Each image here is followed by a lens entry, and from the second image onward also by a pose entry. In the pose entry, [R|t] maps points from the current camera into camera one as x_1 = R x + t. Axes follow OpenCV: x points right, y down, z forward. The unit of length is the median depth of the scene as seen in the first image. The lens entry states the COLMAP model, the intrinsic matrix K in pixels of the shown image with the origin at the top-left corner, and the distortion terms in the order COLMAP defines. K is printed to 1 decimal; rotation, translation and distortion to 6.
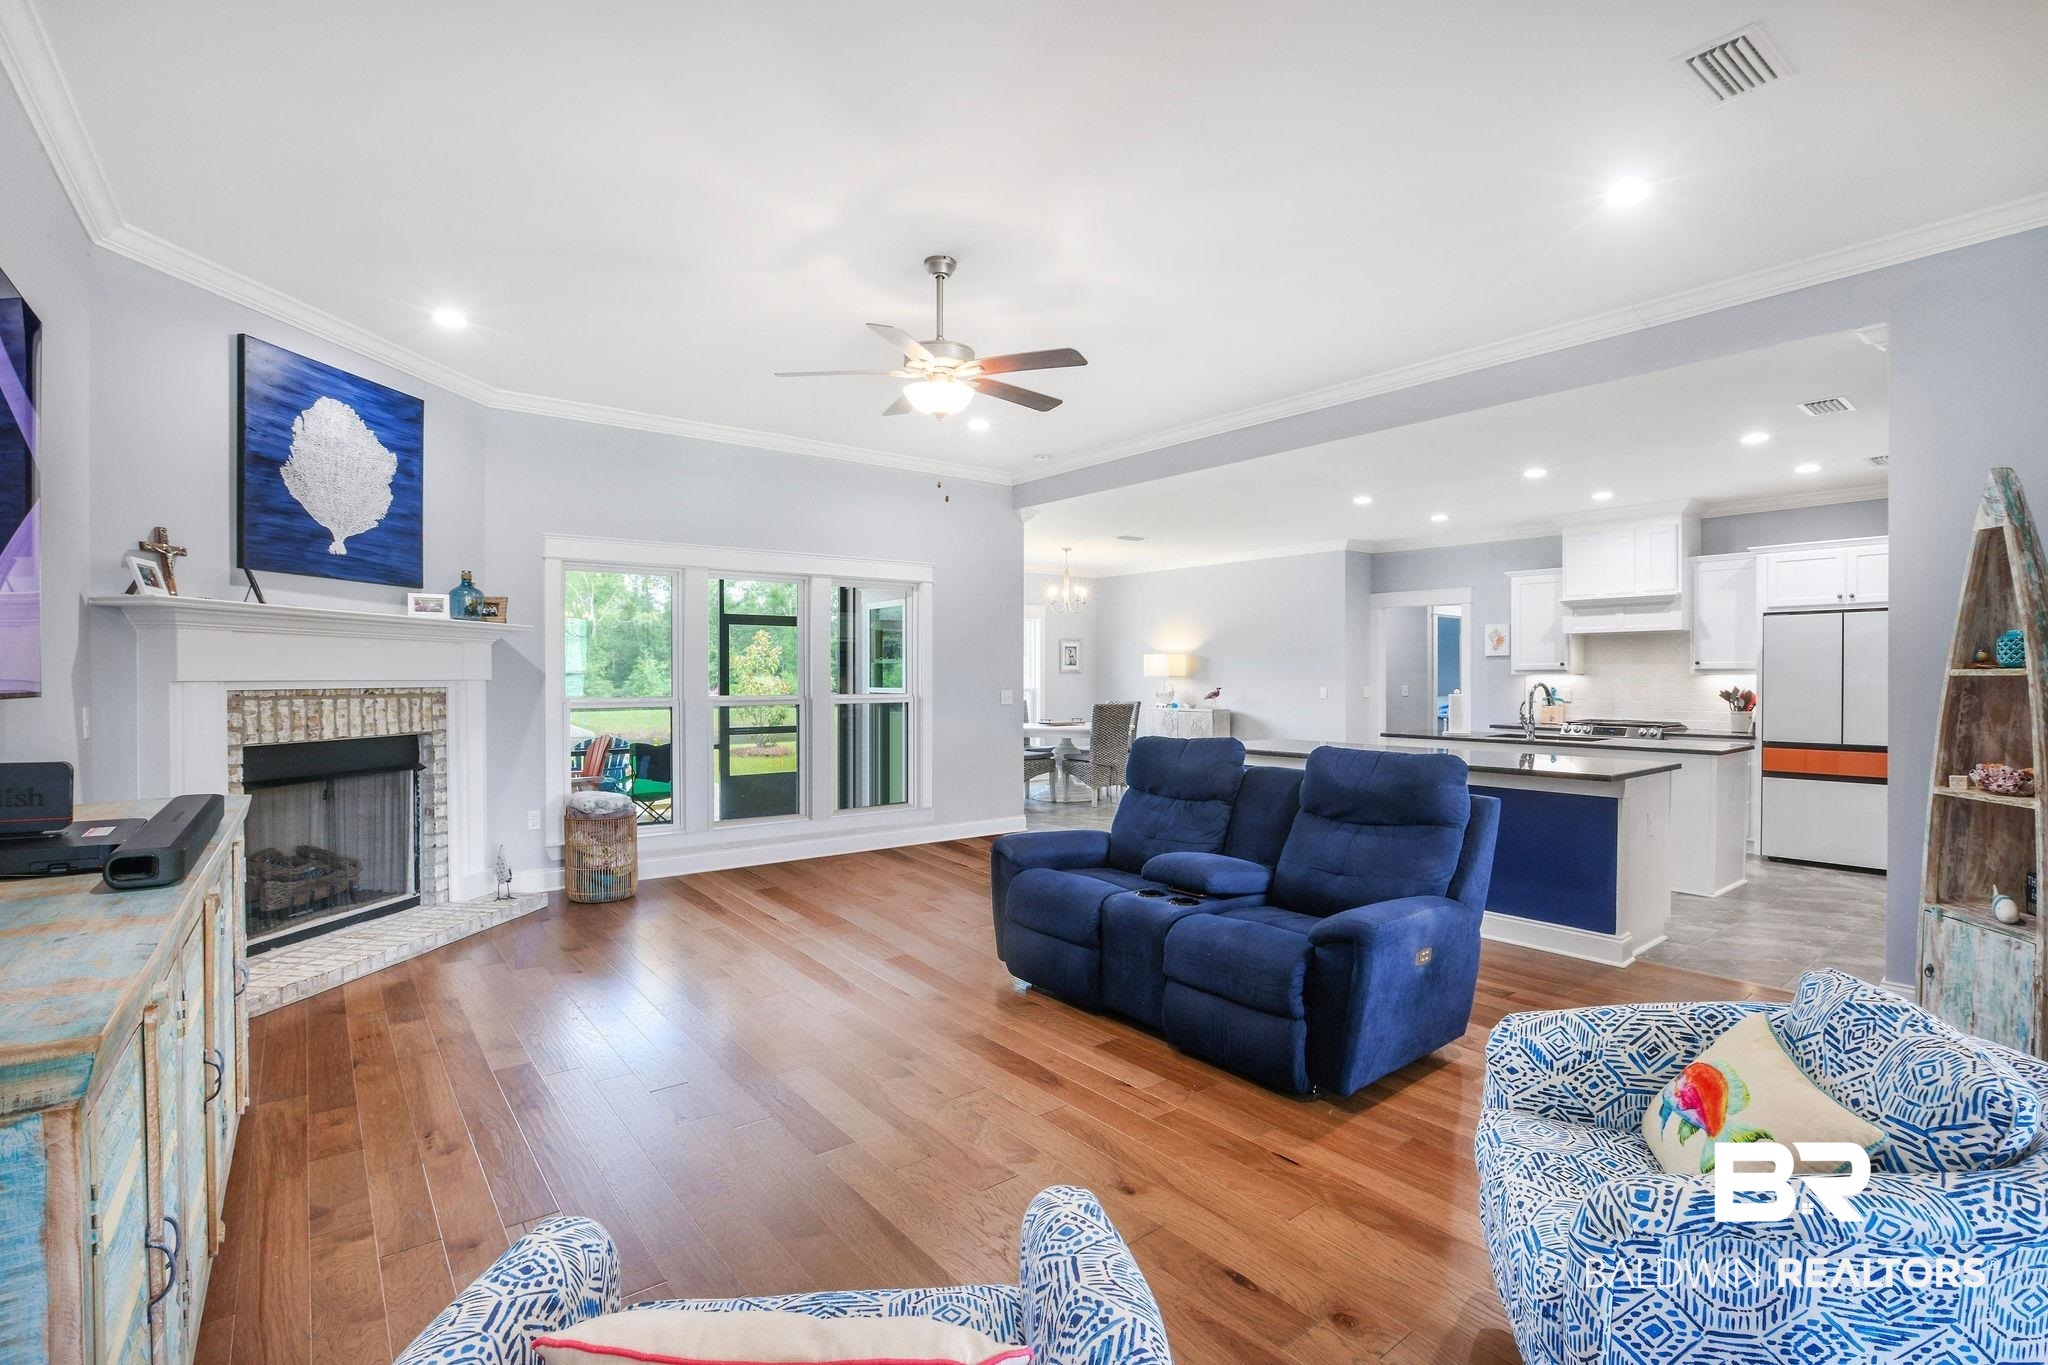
lens RADIAL K [[946.7, 0, 1036.1], [0, 946.7, 677.0], [0, 0, 1]] dist [-0.028407, 0.000446]
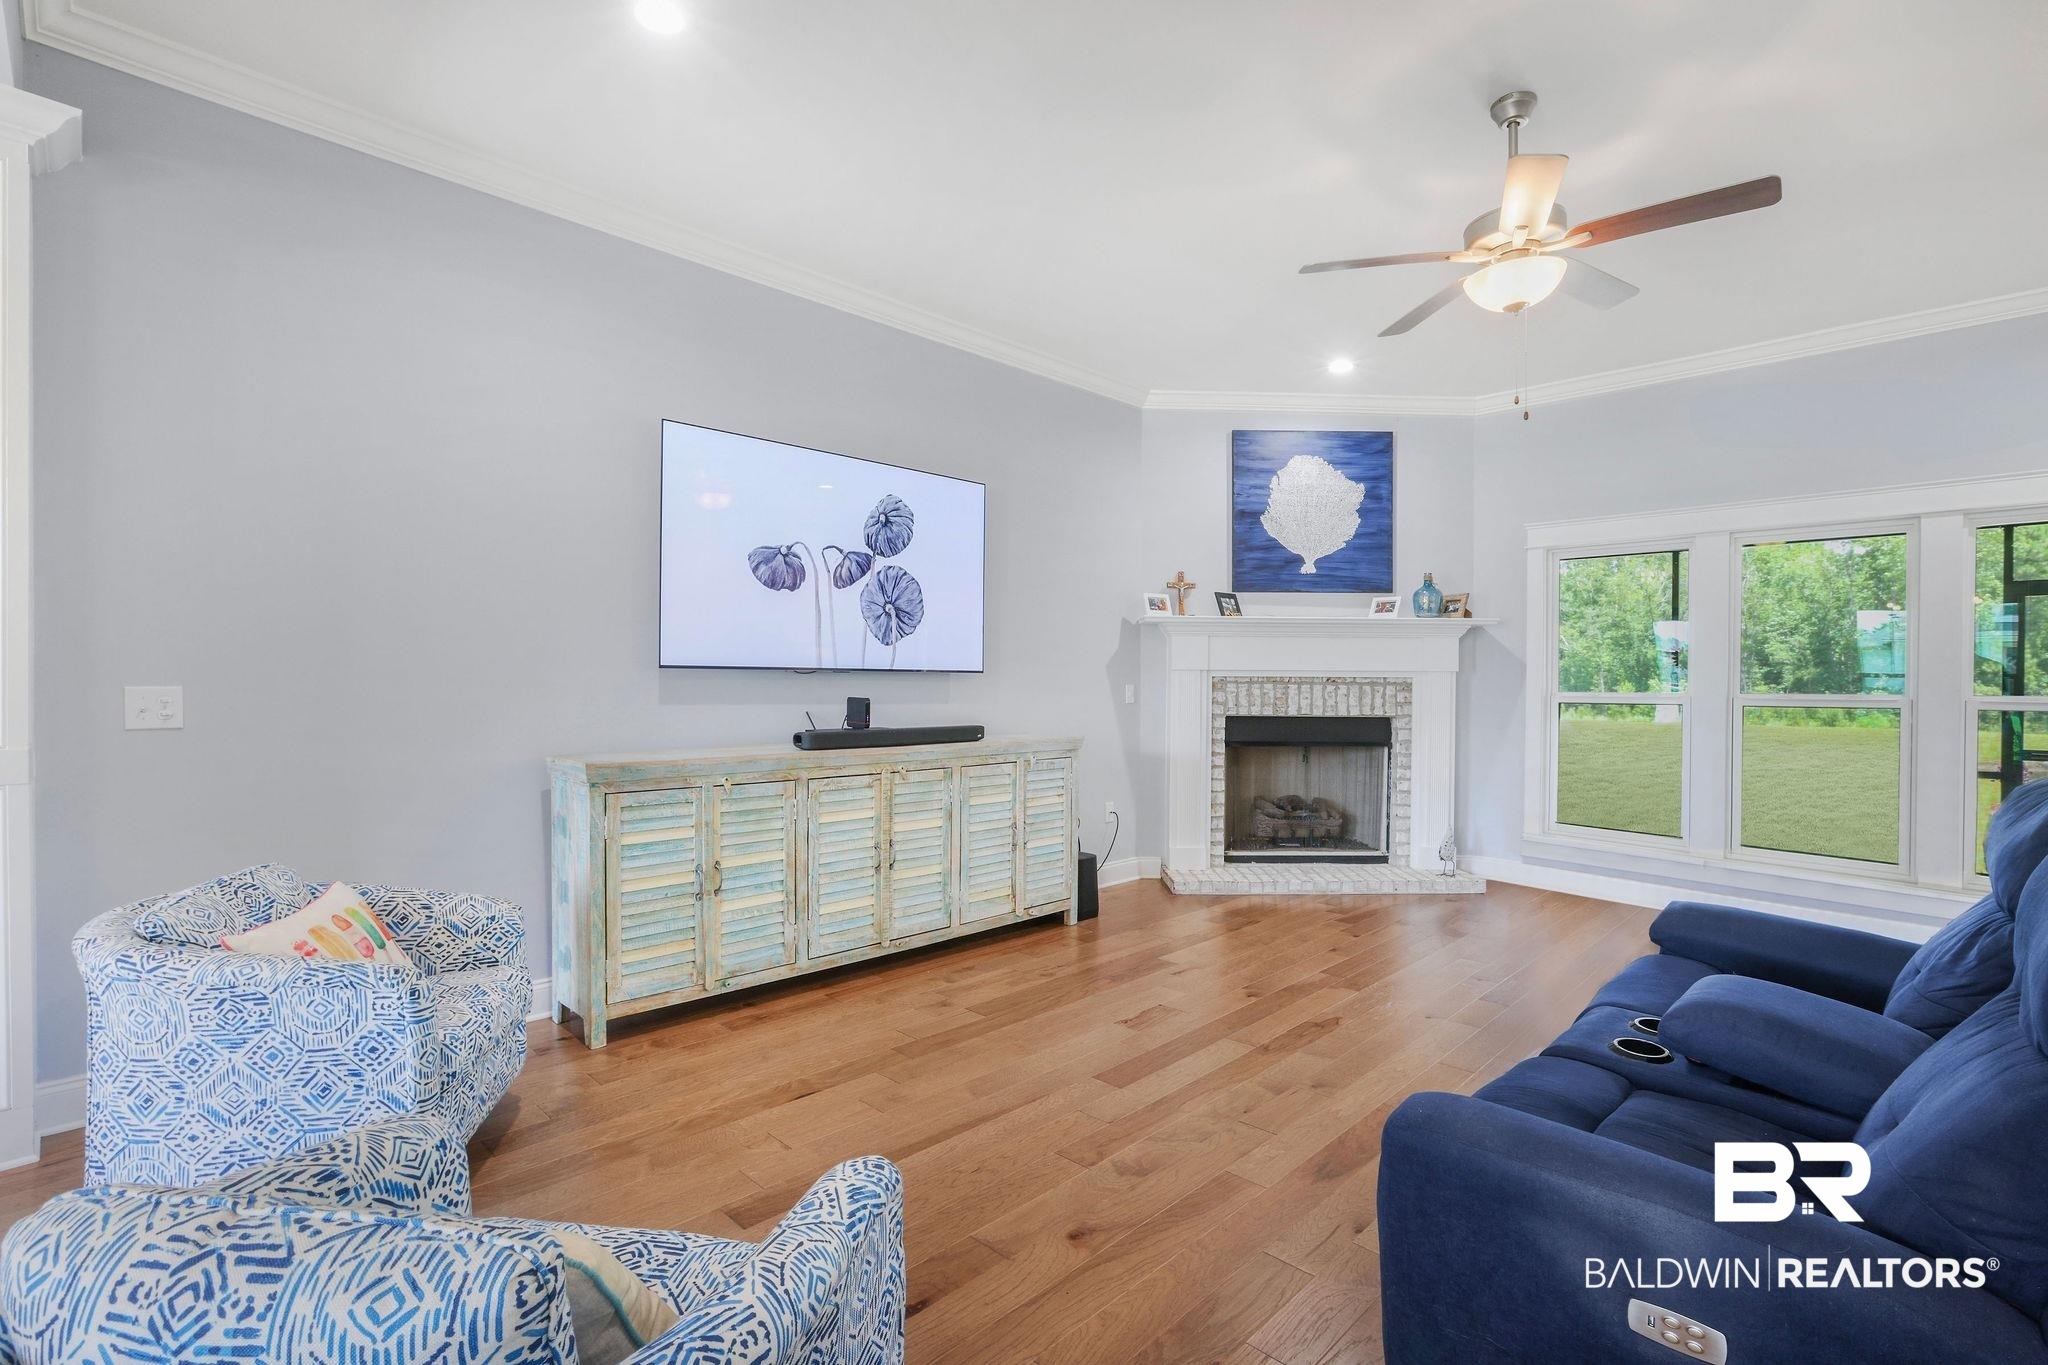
lens RADIAL K [[946.7, 0, 1036.1], [0, 946.7, 677.0], [0, 0, 1]] dist [-0.028407, 0.000446]
pose [[0.134919, -0.004957, -0.990844, 0.497435], [-0.005649, 0.999967, -0.005771, 0.021904], [0.990841, 0.006376, 0.134886, 0.444175]]
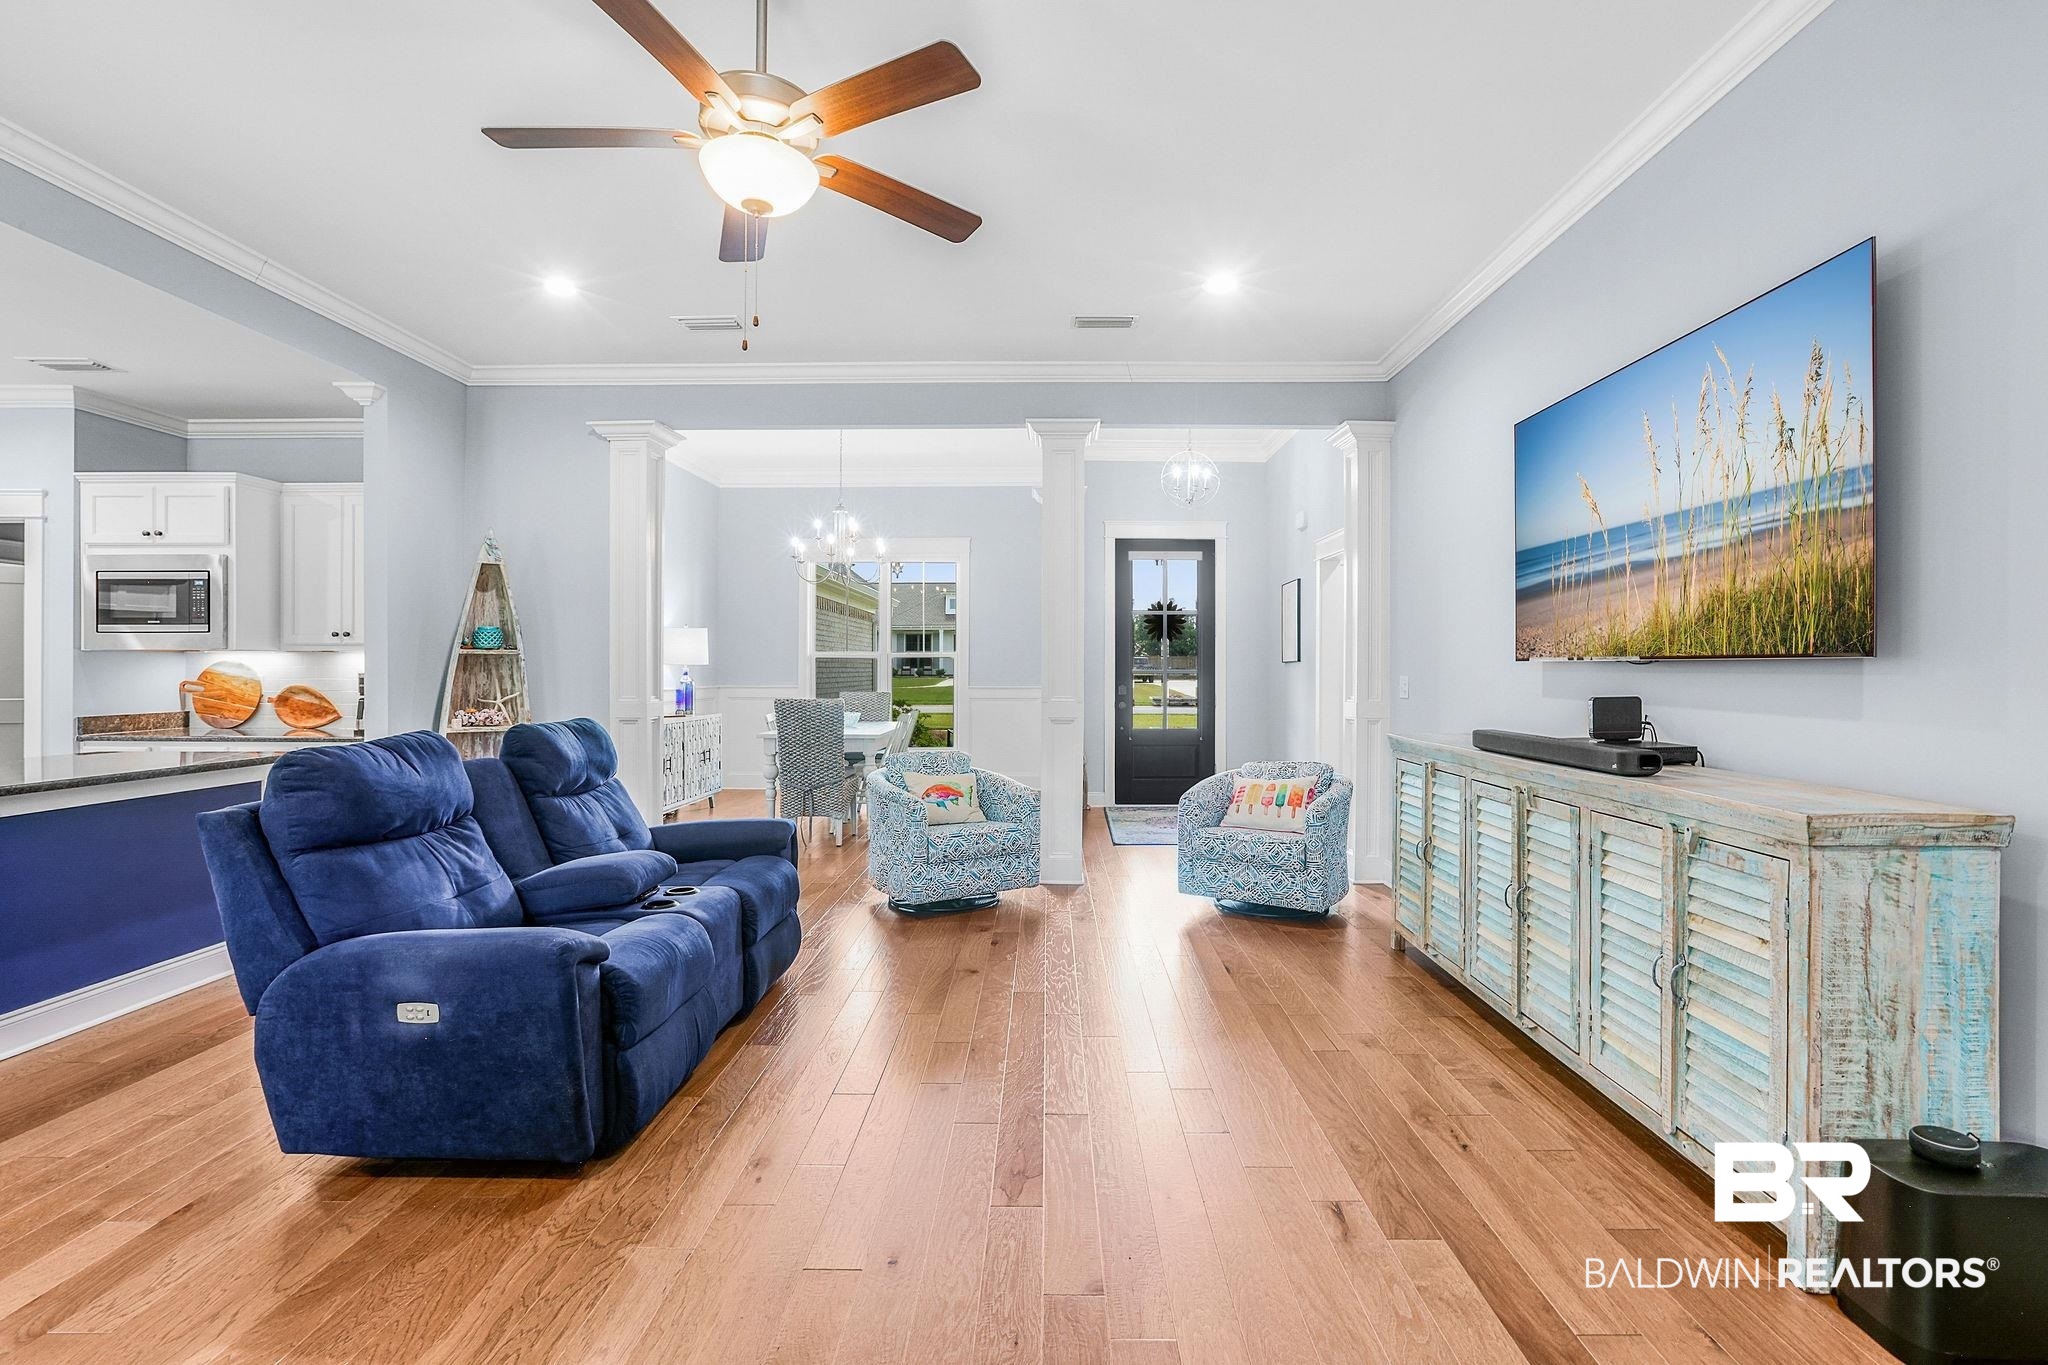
lens RADIAL K [[946.7, 0, 1036.1], [0, 946.7, 677.0], [0, 0, 1]] dist [-0.028407, 0.000446]
pose [[-0.781158, -0.002183, 0.624329, -0.526187], [0.002548, 0.999974, 0.006685, 0.019728], [-0.624328, 0.006813, -0.781133, 1.152006]]
